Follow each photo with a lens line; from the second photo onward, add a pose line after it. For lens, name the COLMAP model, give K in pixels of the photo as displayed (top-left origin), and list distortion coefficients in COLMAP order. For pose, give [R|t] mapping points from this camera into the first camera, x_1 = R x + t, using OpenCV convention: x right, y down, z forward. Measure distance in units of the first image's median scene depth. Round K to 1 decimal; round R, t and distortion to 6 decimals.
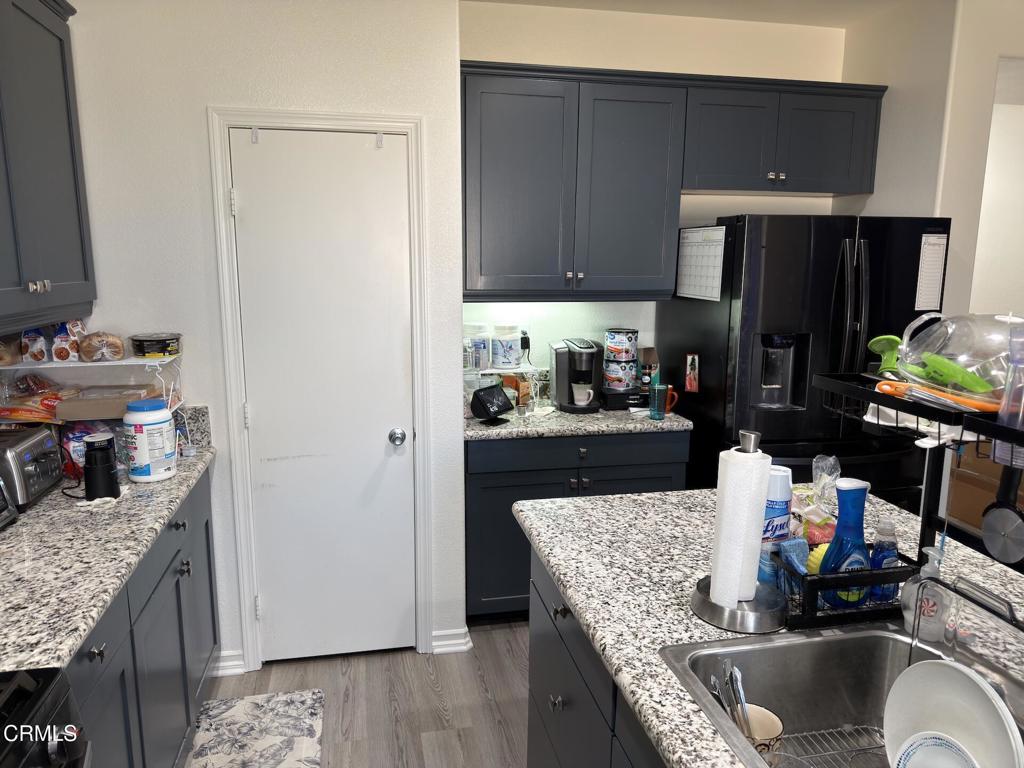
lens RADIAL K [[722.8, 0, 509.0], [0, 722.8, 387.9], [0, 0, 1]] dist [0.069101, -0.092603]
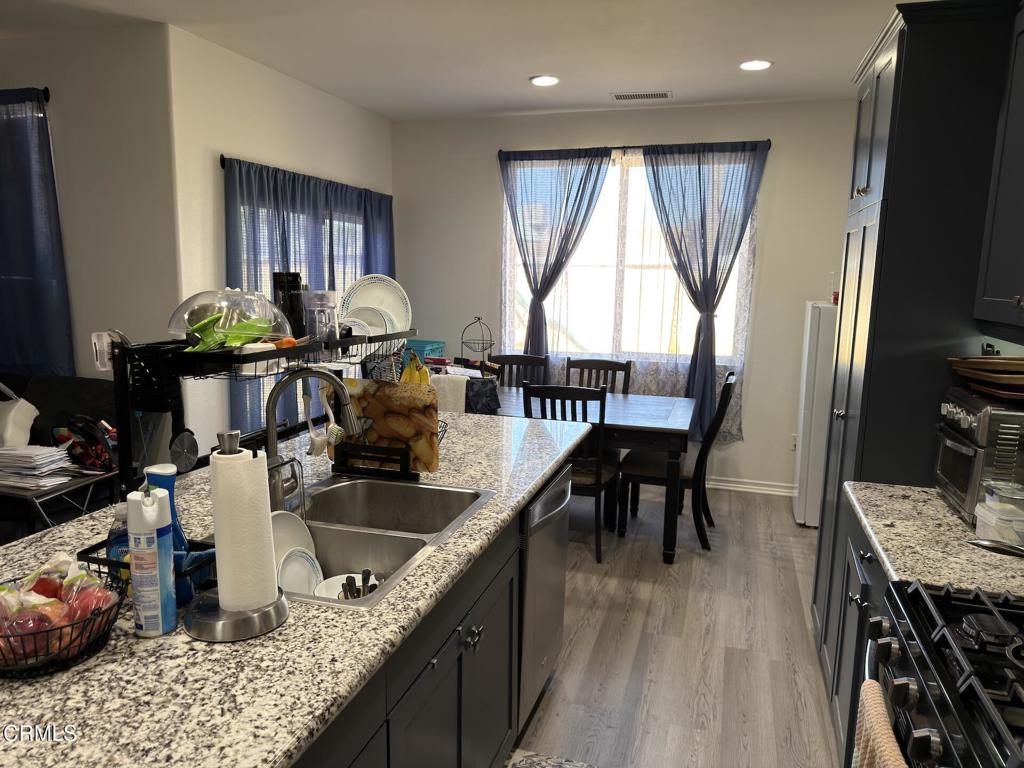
lens RADIAL K [[722.8, 0, 508.6], [0, 722.8, 388.4], [0, 0, 1]] dist [0.069101, -0.092603]
pose [[-0.874265, -0.099642, 0.475114, -0.257709], [0.064726, 0.946044, 0.317509, -0.160662], [-0.481116, 0.308339, -0.820643, 0.931447]]
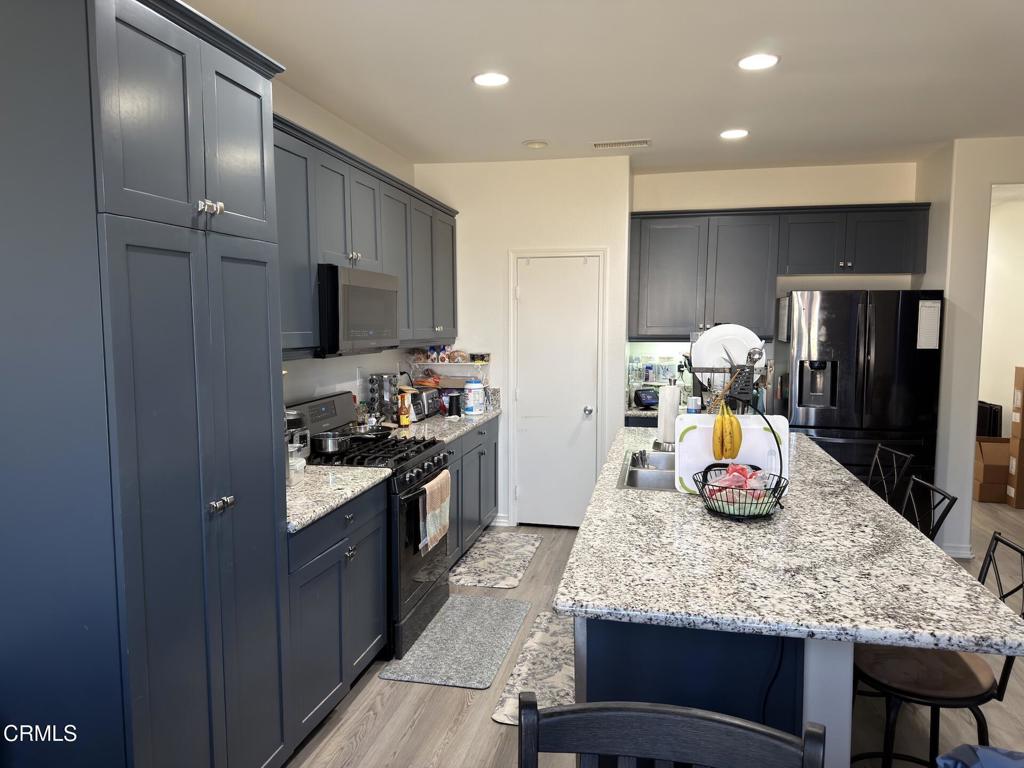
lens RADIAL K [[722.8, 0, 506.8], [0, 722.8, 389.6], [0, 0, 1]] dist [0.069101, -0.092603]
pose [[0.911725, 0.035400, -0.409274, 0.506255], [-0.070261, 0.995037, -0.070454, 0.193931], [0.404749, 0.092991, 0.909687, -0.975806]]
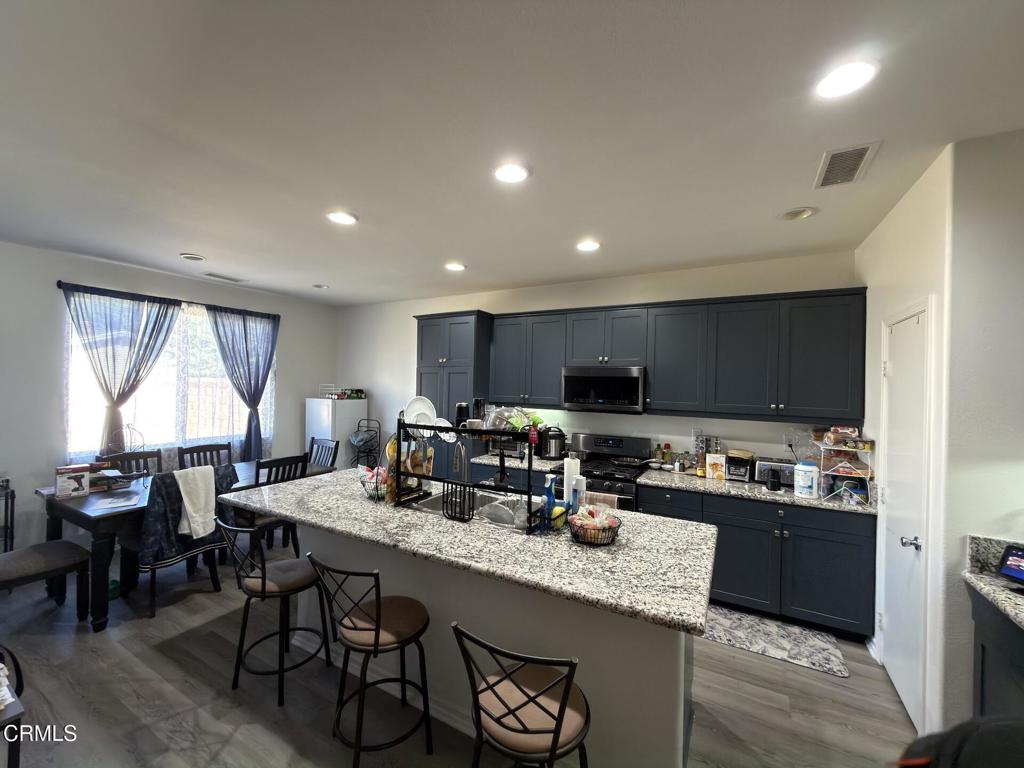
lens RADIAL K [[409.2, 0, 513.3], [0, 409.2, 383.1], [0, 0, 1]] dist [-0.001759, 0.000506]
pose [[-0.654743, -0.020300, -0.755579, 1.004424], [-0.158511, 0.981098, 0.110998, -0.205677], [0.739044, 0.192443, -0.645585, 1.065913]]
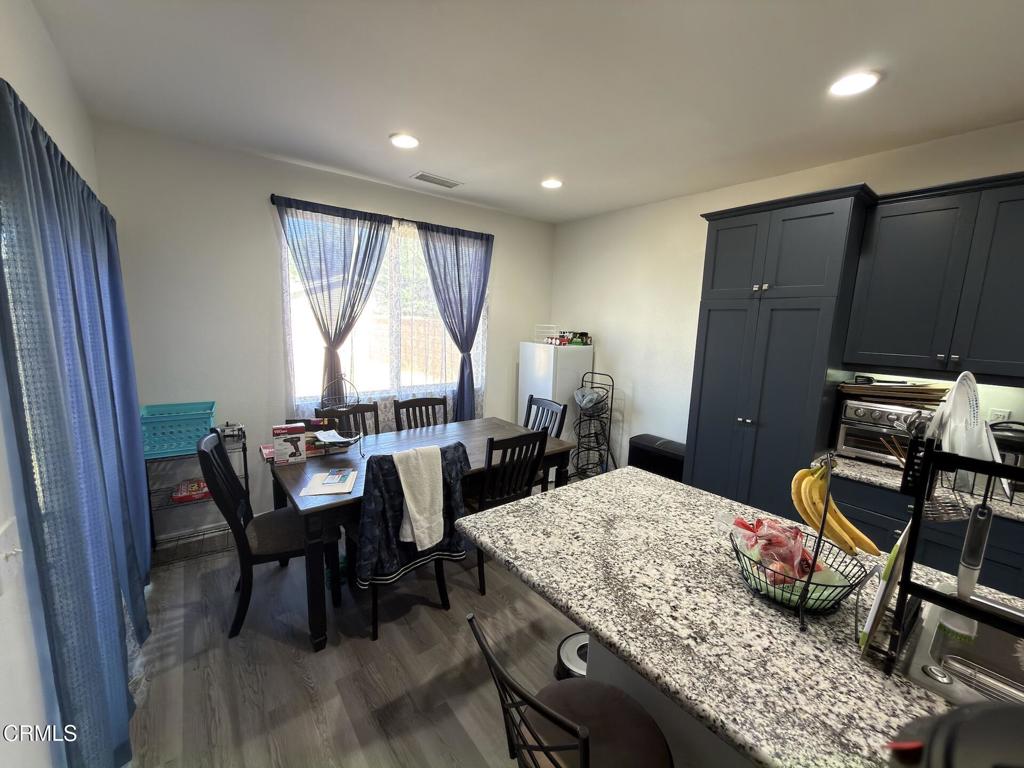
lens RADIAL K [[409.2, 0, 512.7], [0, 409.2, 384.5], [0, 0, 1]] dist [-0.001759, 0.000506]
pose [[-0.895542, 0.032731, -0.443771, 0.884718], [-0.118736, 0.943554, 0.309206, -0.067677], [0.428842, 0.329598, -0.841106, 0.335377]]
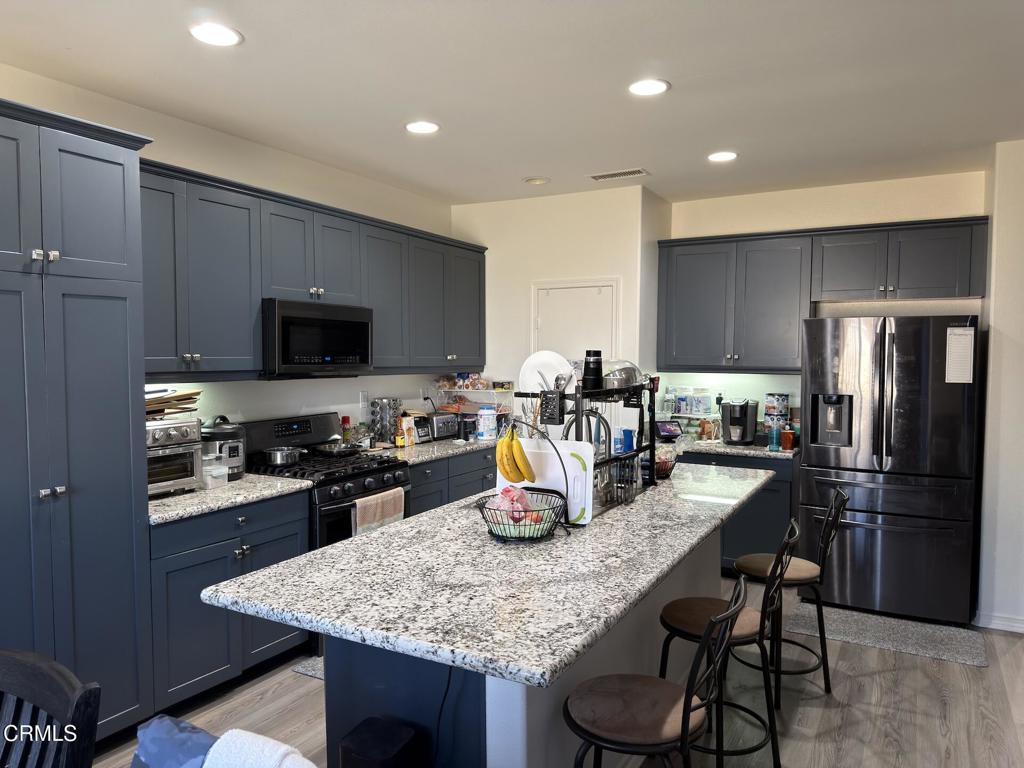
lens RADIAL K [[722.8, 0, 512.3], [0, 722.8, 387.6], [0, 0, 1]] dist [0.069101, -0.092603]
pose [[0.753782, 0.029549, -0.656460, 1.072025], [-0.117652, 0.988915, -0.090581, 0.156415], [0.646506, 0.145513, 0.748903, -0.692725]]
